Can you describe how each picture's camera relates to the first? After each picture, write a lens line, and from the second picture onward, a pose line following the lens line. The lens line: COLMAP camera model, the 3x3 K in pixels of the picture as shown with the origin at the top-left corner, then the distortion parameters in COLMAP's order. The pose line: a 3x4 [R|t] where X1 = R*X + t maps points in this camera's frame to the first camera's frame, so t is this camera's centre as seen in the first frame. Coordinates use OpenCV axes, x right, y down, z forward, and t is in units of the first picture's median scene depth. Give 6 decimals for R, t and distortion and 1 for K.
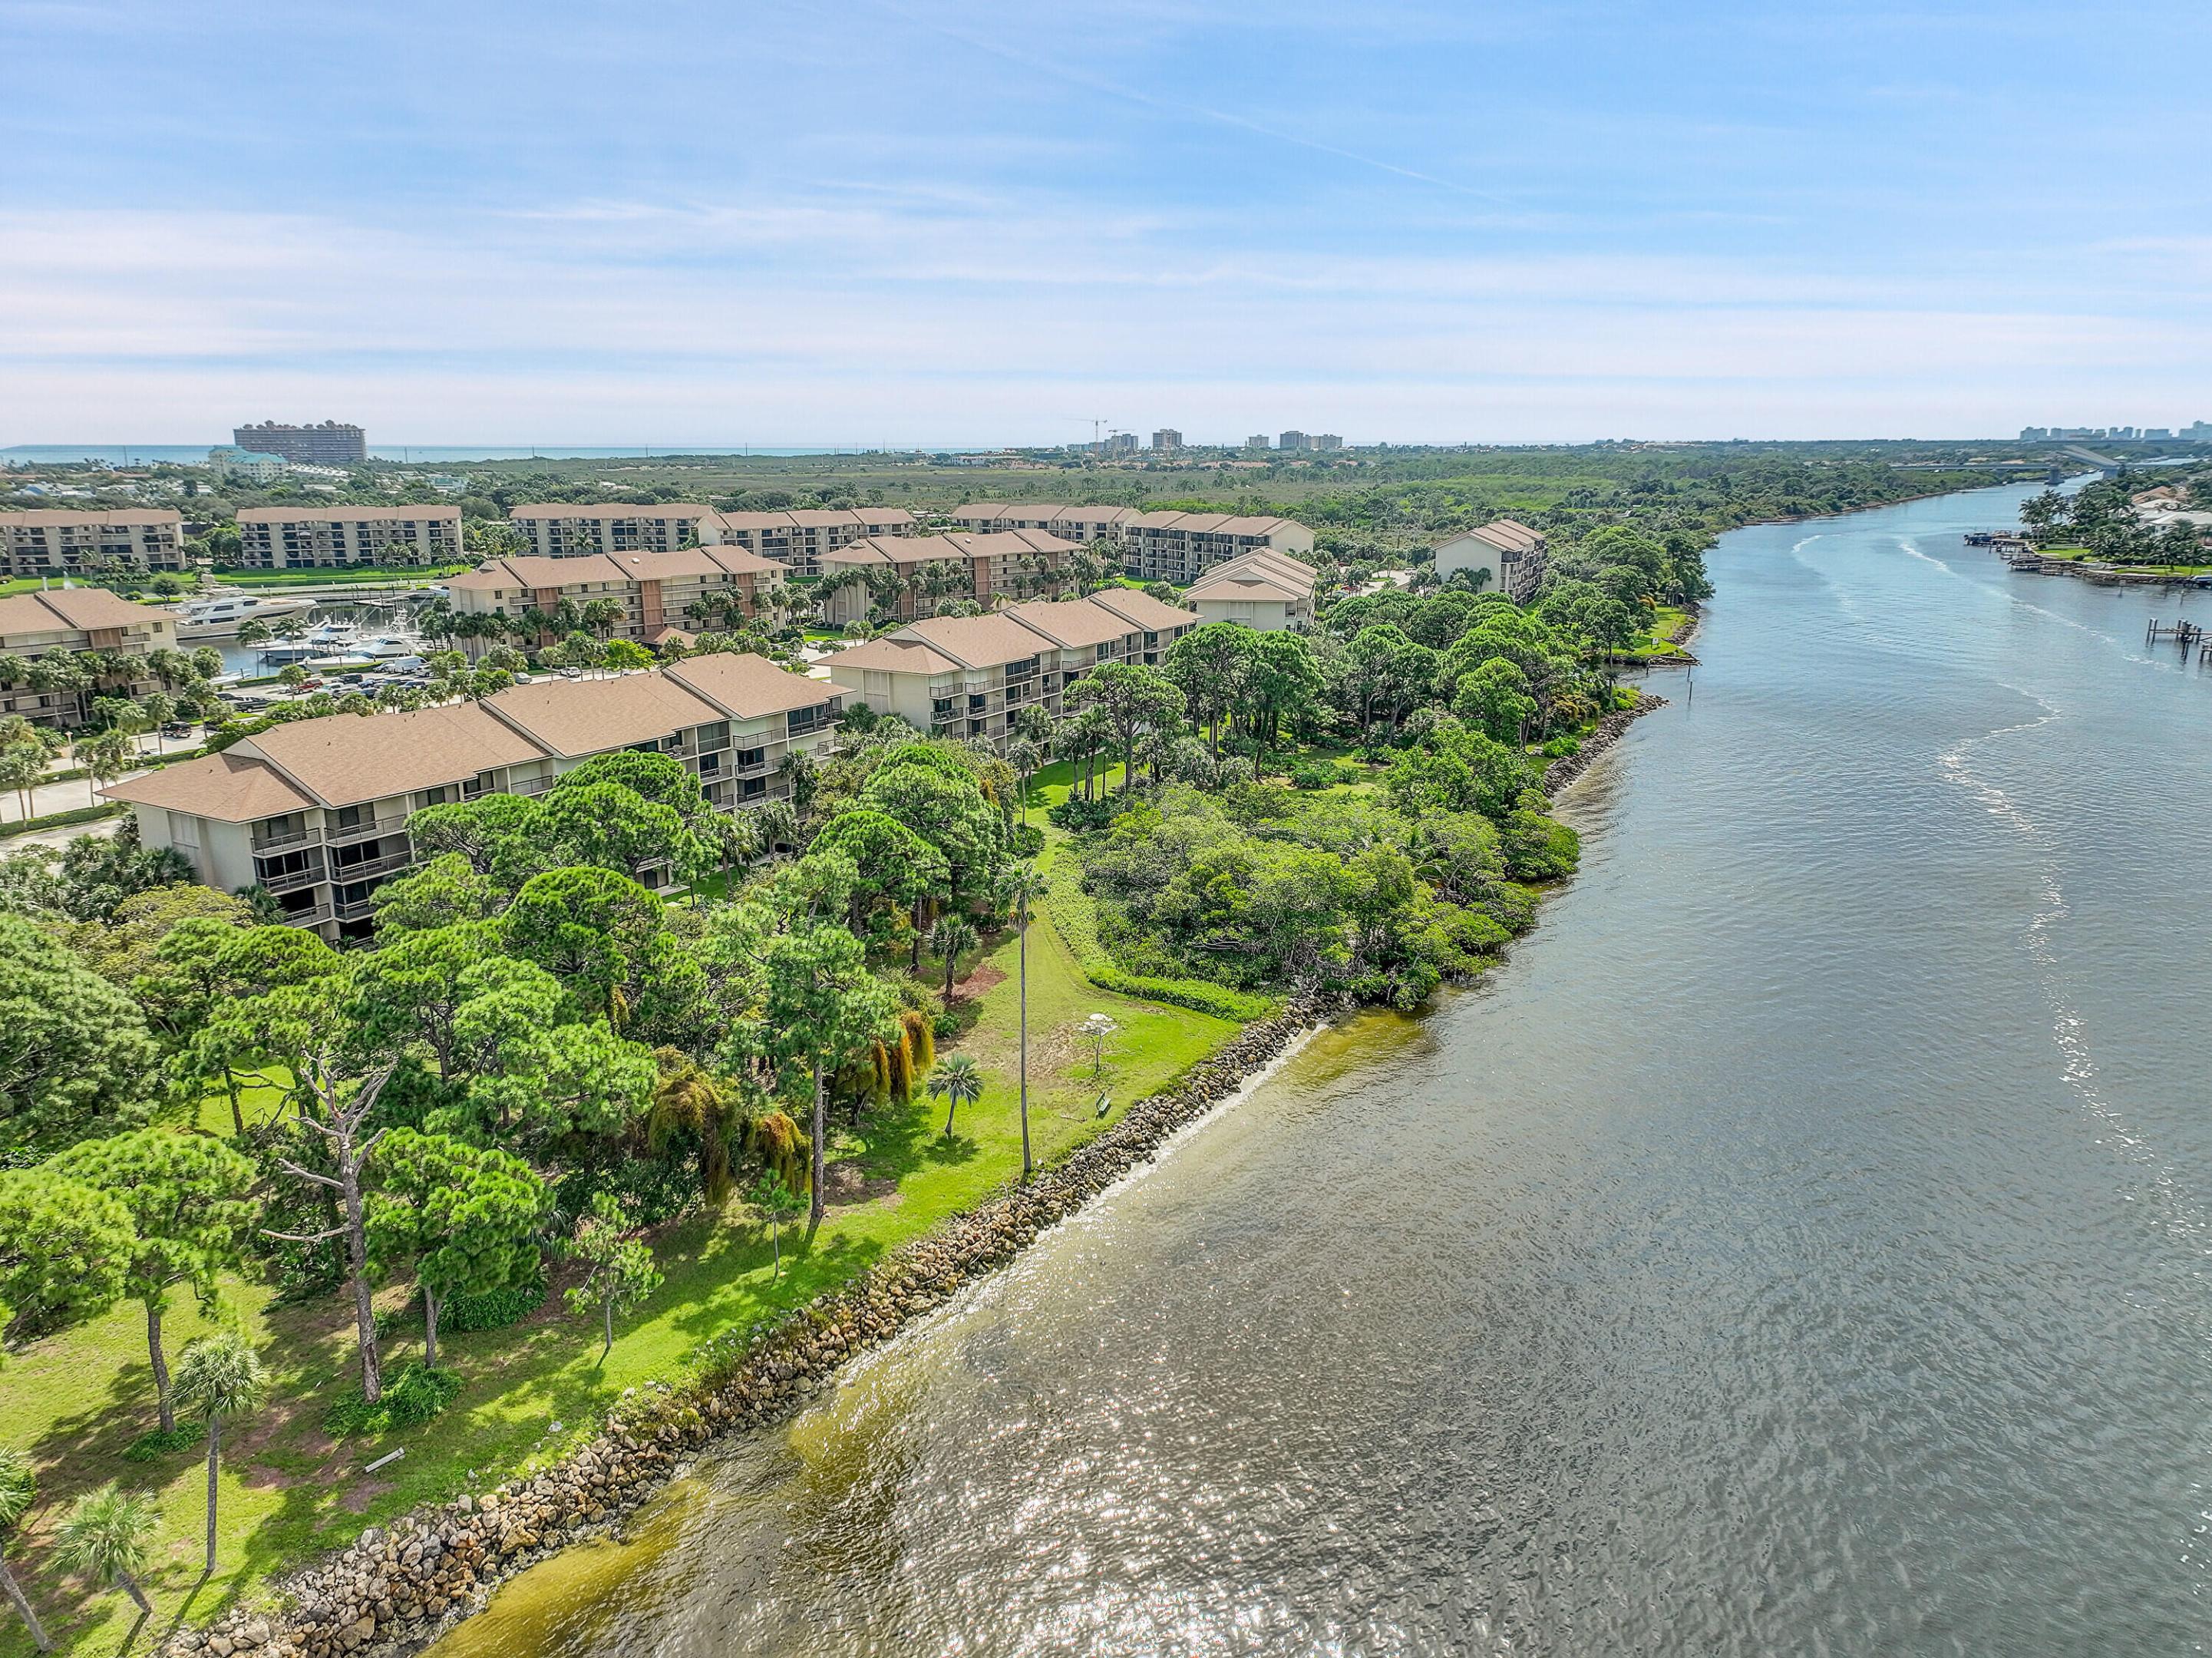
lens RADIAL K [[1529.8, 0, 1106.0], [0, 1529.8, 829.0], [0, 0, 1]] dist [0.004524, 0.004135]
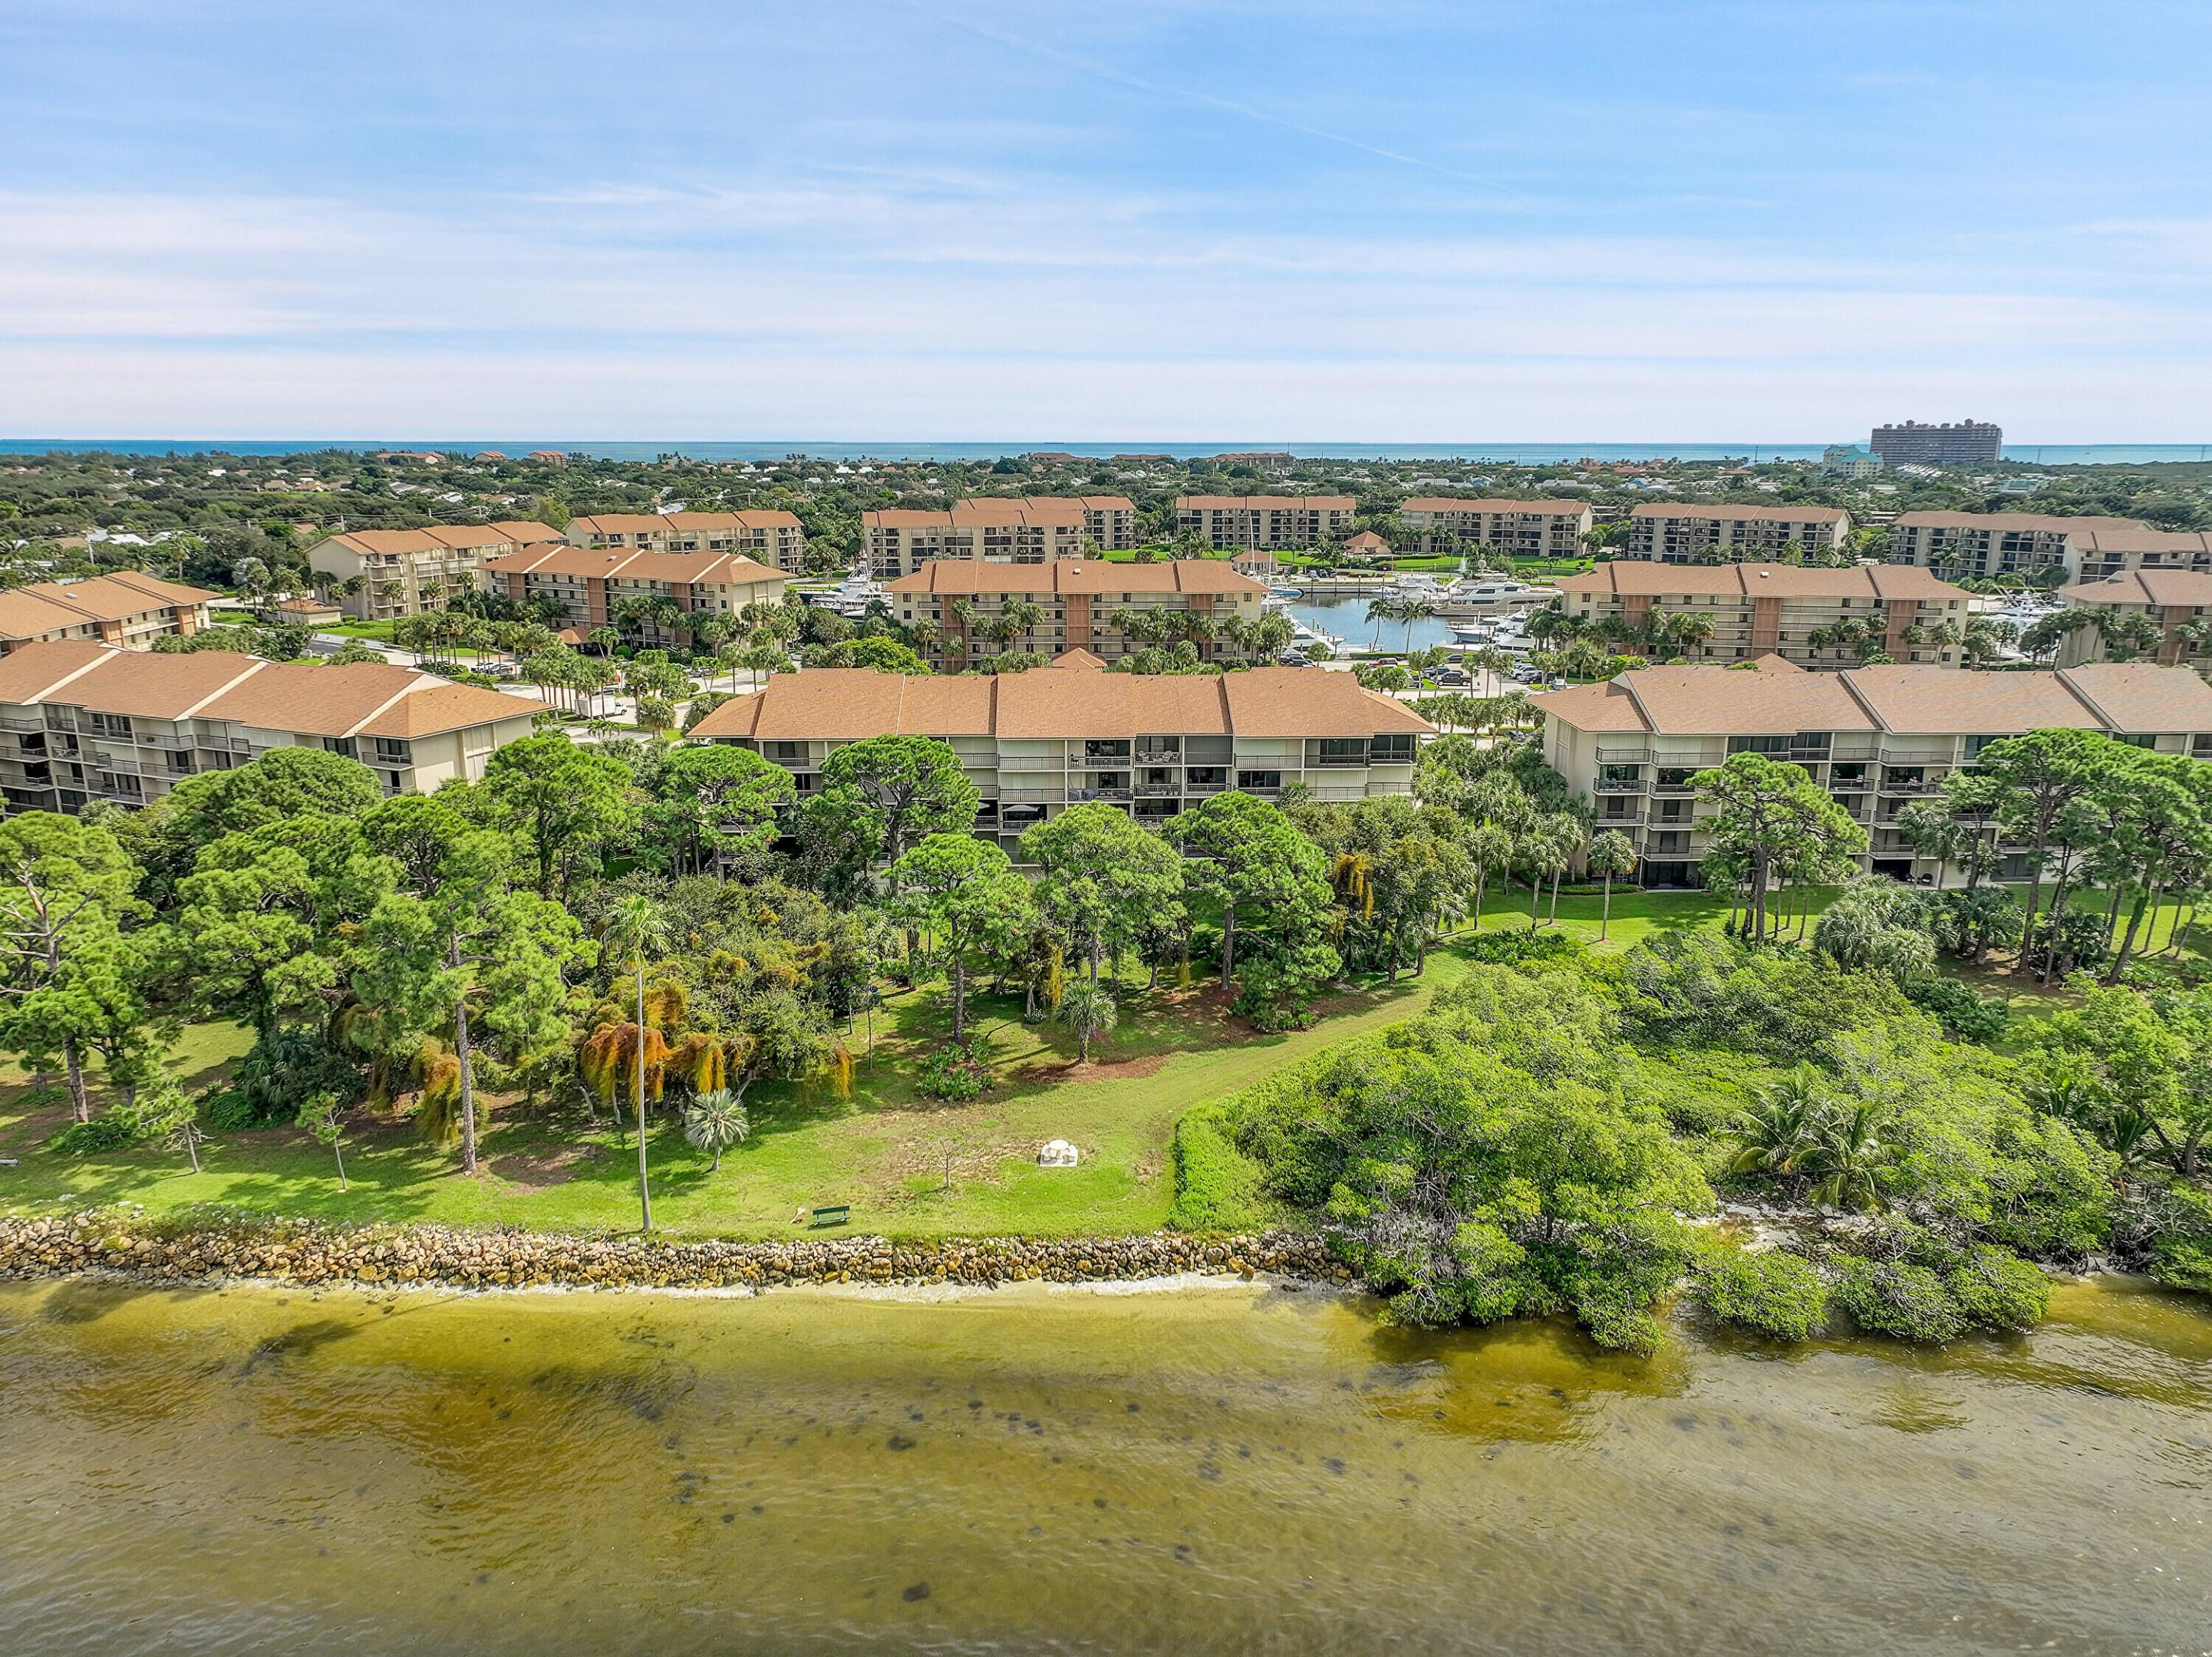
lens RADIAL K [[1529.6, 0, 1106.0], [0, 1529.6, 828.5], [0, 0, 1]] dist [0.004524, 0.004135]
pose [[0.543626, 0.210587, -0.812480, 0.151235], [-0.210855, 0.971234, 0.110653, -0.032354], [0.812411, 0.111162, 0.572391, 0.128876]]
